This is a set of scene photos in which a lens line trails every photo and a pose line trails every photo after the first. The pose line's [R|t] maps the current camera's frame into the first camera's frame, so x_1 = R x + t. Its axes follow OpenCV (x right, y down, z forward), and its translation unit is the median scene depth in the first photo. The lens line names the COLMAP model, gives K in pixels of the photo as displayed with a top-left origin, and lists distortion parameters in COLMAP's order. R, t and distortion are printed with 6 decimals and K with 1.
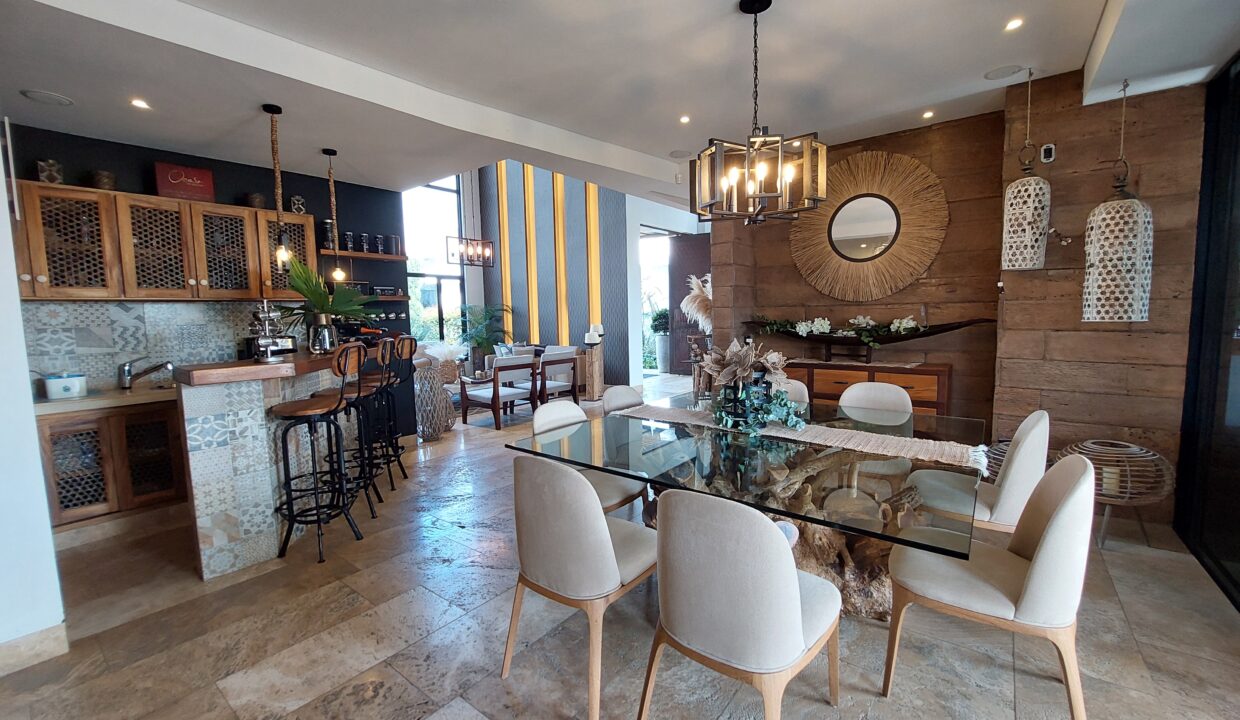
lens RADIAL K [[499.2, 0, 621.7], [0, 499.2, 361.3], [0, 0, 1]] dist [-0.018168, 0.000031]
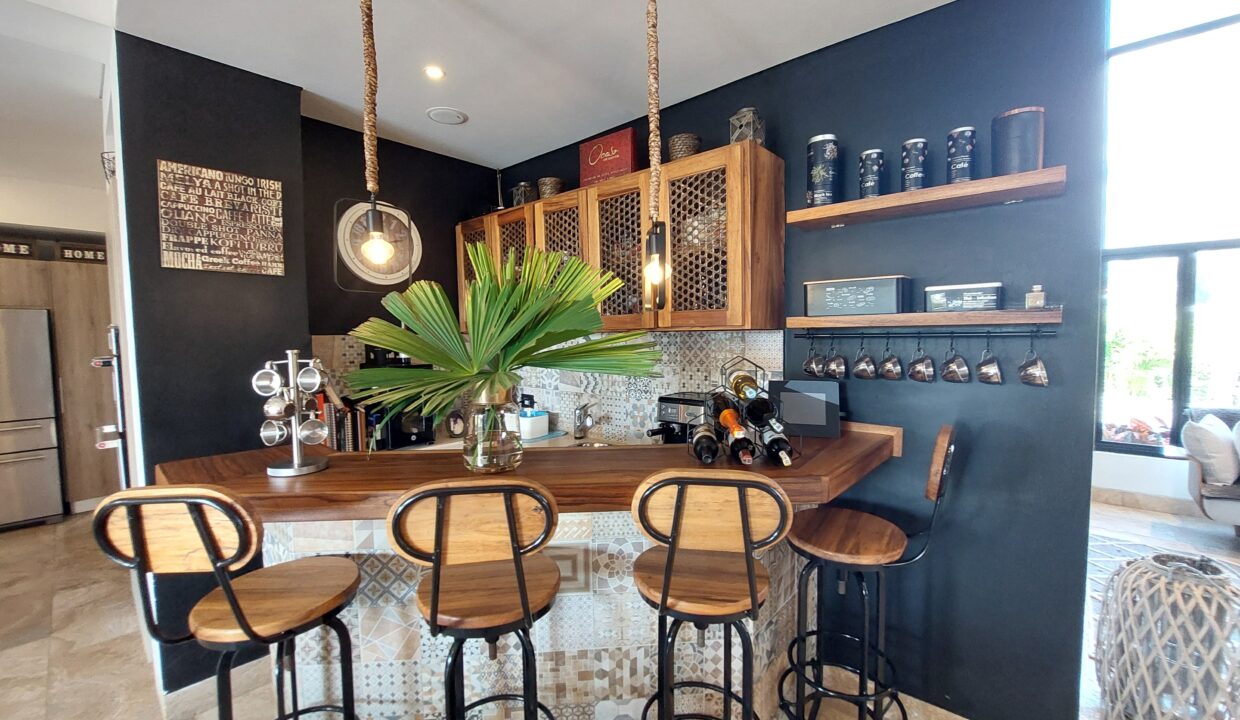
lens RADIAL K [[499.2, 0, 620.9], [0, 499.2, 358.1], [0, 0, 1]] dist [-0.018168, 0.000031]
pose [[-0.068115, 0.073515, -0.994965, -0.181655], [-0.082147, 0.993482, 0.079030, -0.143790], [0.994290, 0.087117, -0.061632, 1.060848]]
